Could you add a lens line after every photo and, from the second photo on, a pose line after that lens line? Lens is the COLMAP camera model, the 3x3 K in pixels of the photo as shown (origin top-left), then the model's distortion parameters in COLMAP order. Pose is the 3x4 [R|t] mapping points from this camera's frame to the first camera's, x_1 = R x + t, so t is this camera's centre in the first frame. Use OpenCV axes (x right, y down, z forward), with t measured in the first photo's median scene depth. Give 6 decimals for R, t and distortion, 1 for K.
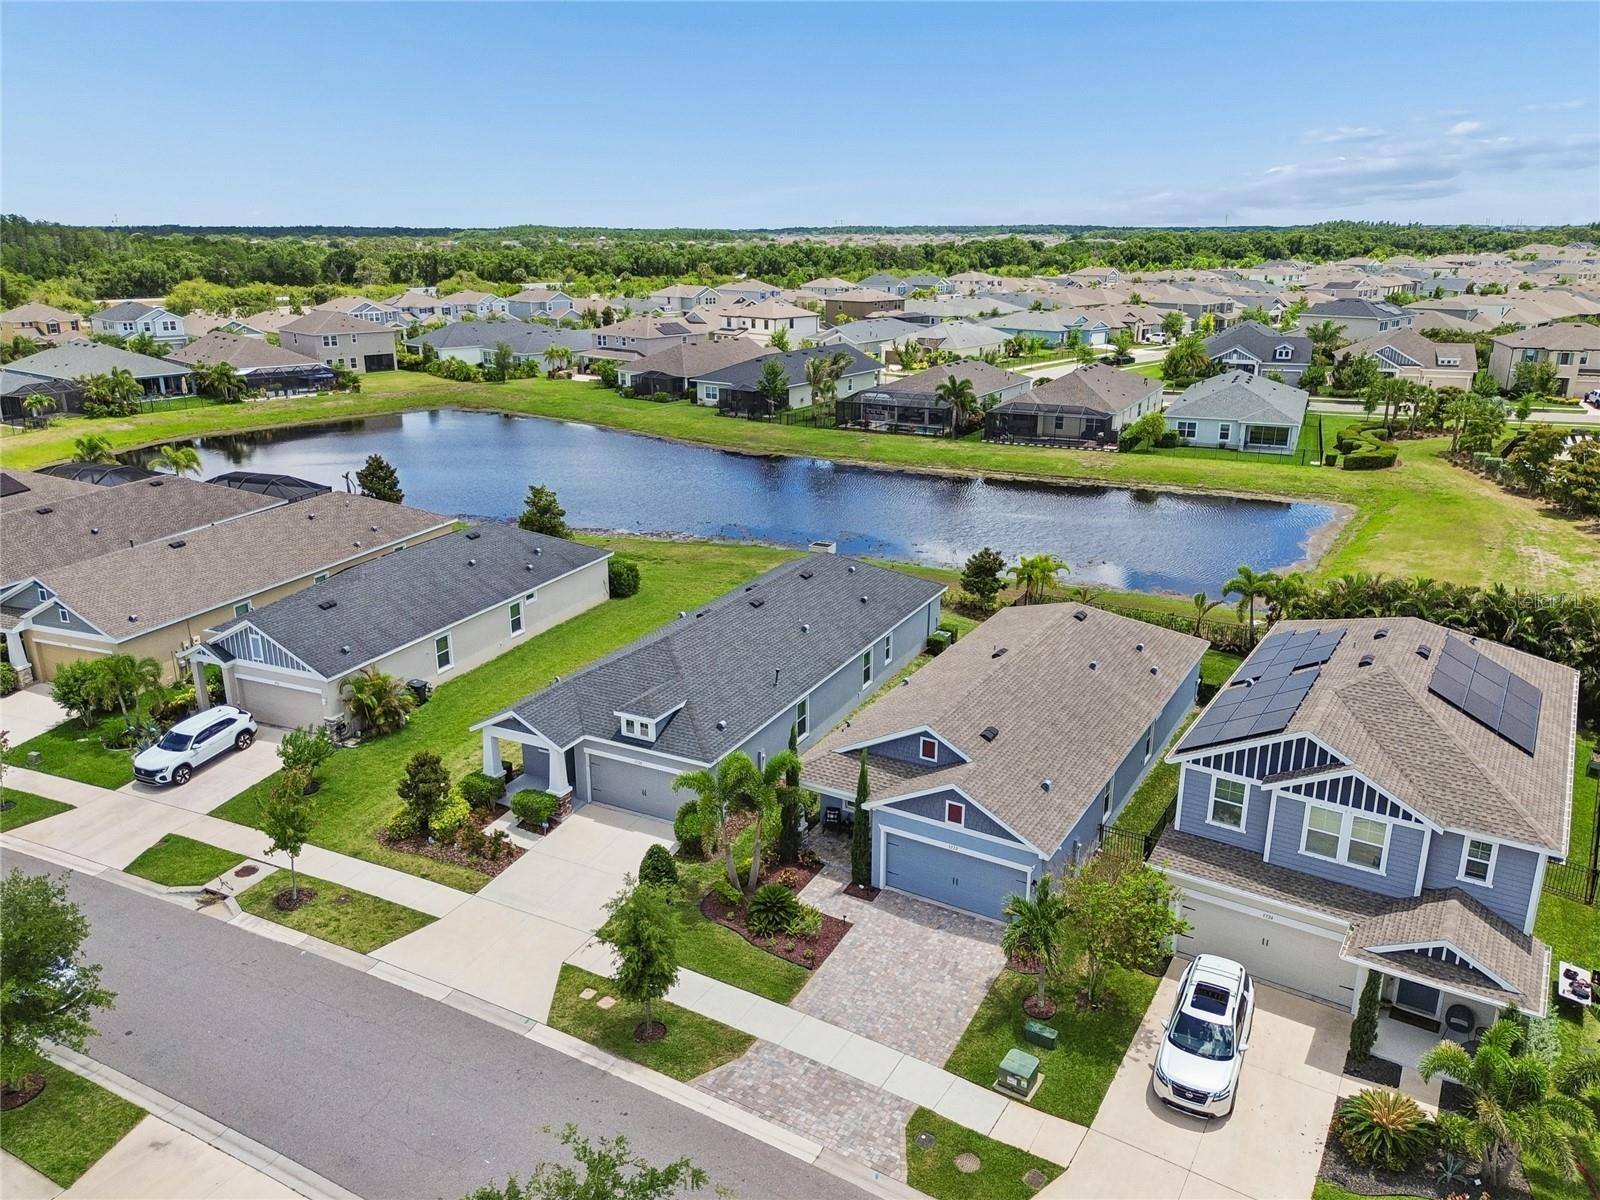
lens RADIAL K [[1160.6, 0, 796.3], [0, 1160.6, 598.6], [0, 0, 1]] dist [0.057217, -0.052406]
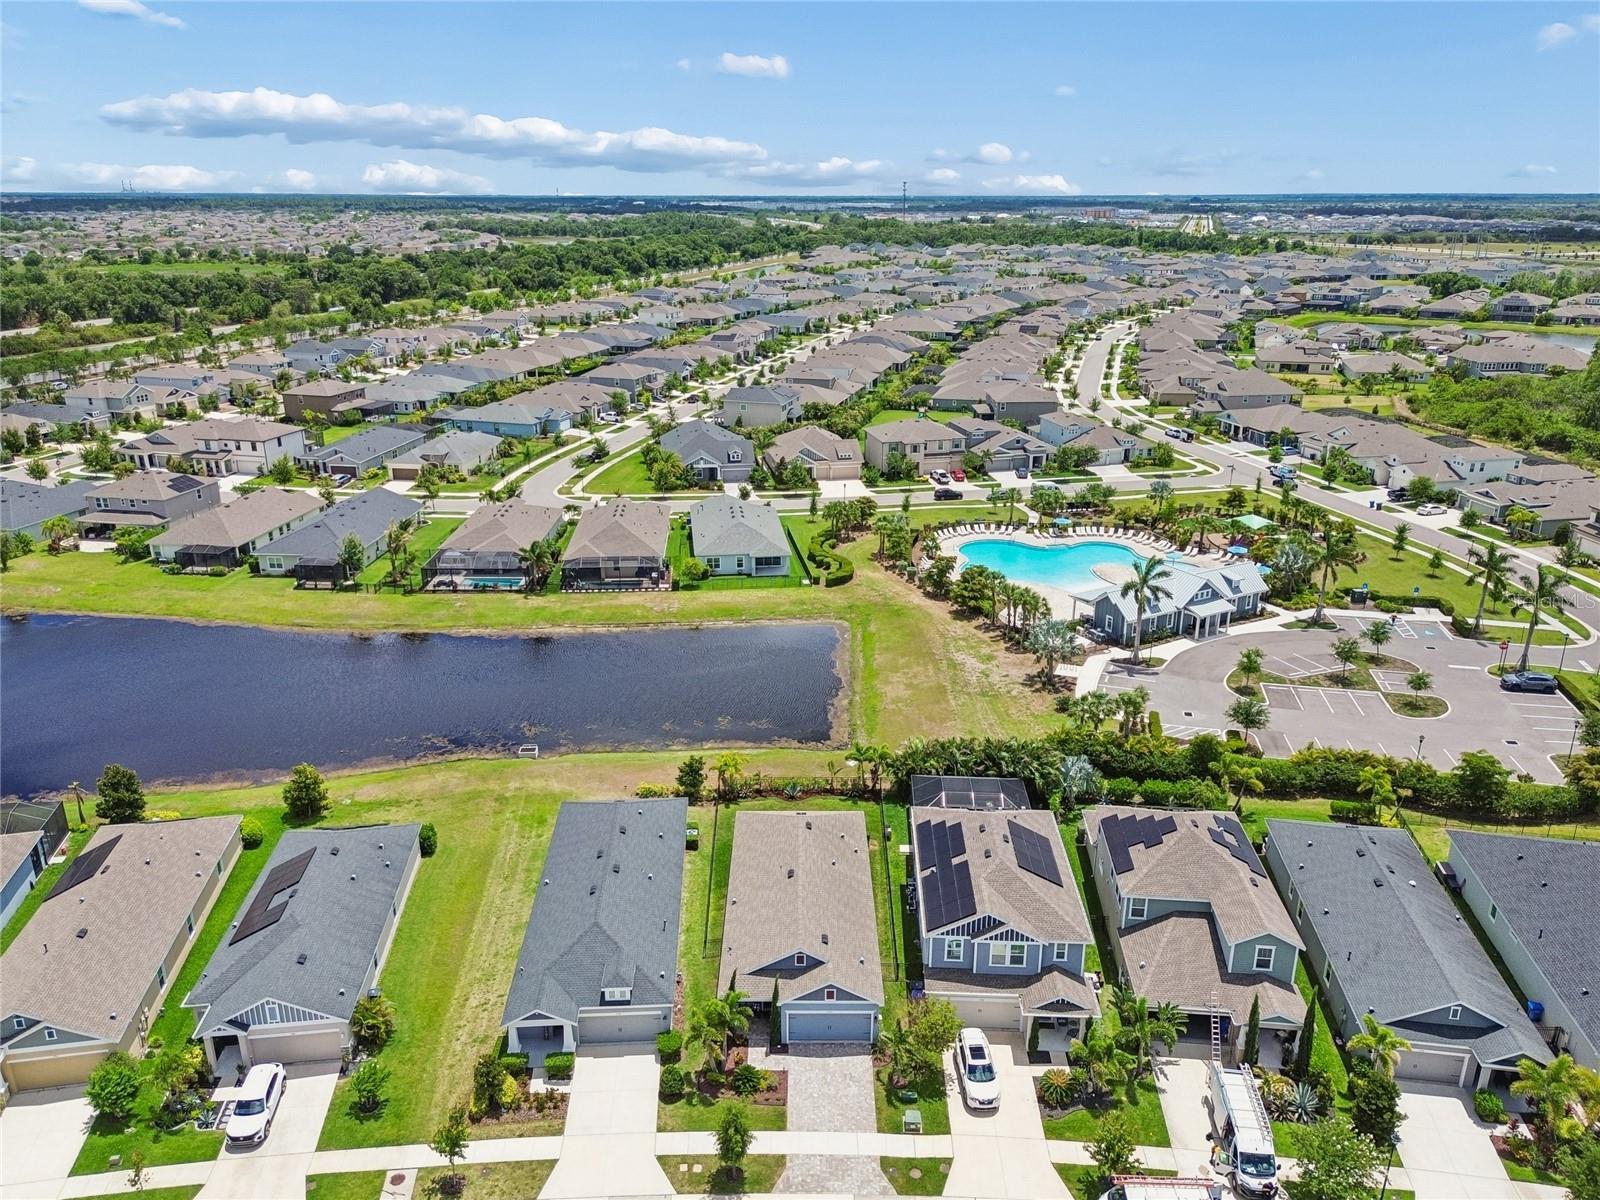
lens RADIAL K [[1147.5, 0, 799.6], [0, 1147.5, 601.7], [0, 0, 1]] dist [0.053529, -0.048053]
pose [[0.860714, -0.166976, 0.480927, -0.625497], [0.150960, 0.985905, 0.072130, -0.523100], [-0.486192, 0.010518, 0.873789, -0.543688]]
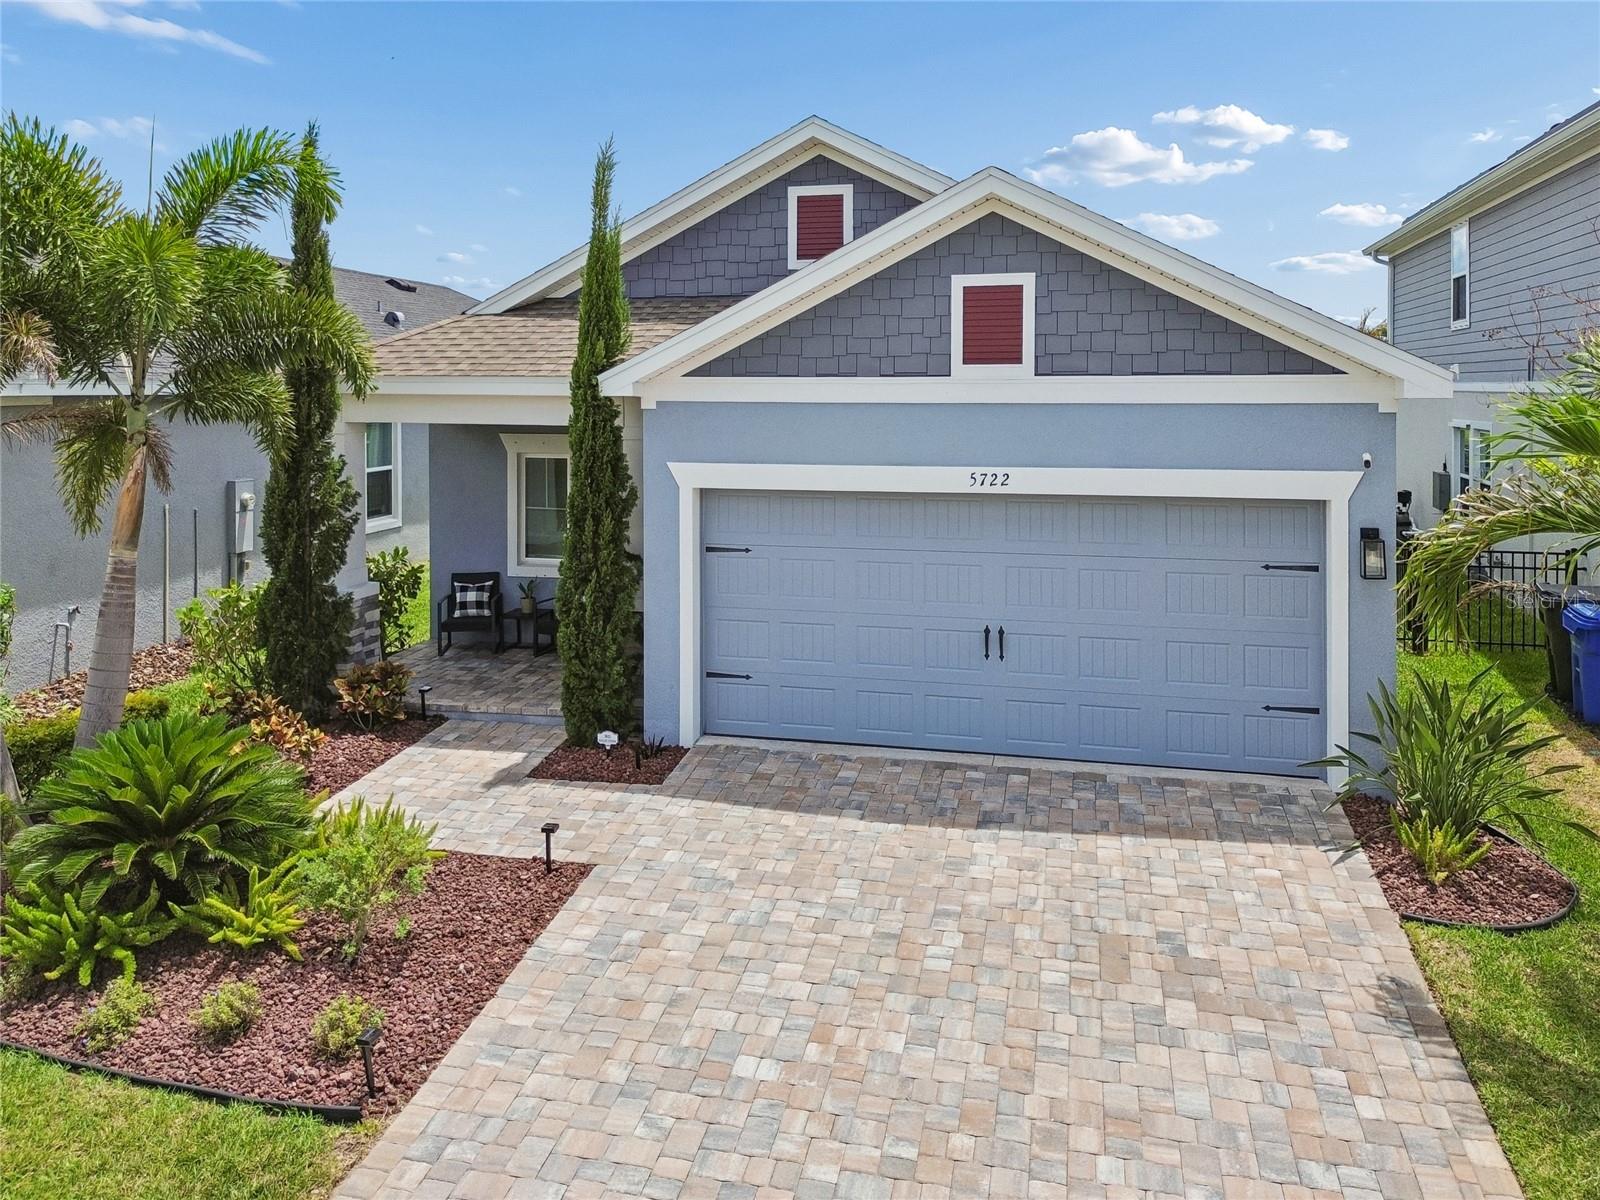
lens RADIAL K [[1203.7, 0, 796.8], [0, 1203.7, 420.2], [0, 0, 1]] dist [0.057054, -0.043776]
pose [[0.953665, -0.009152, 0.300730, 0.018029], [0.092526, 0.960020, -0.264199, 0.242637], [-0.286288, 0.279783, 0.916384, 0.709233]]
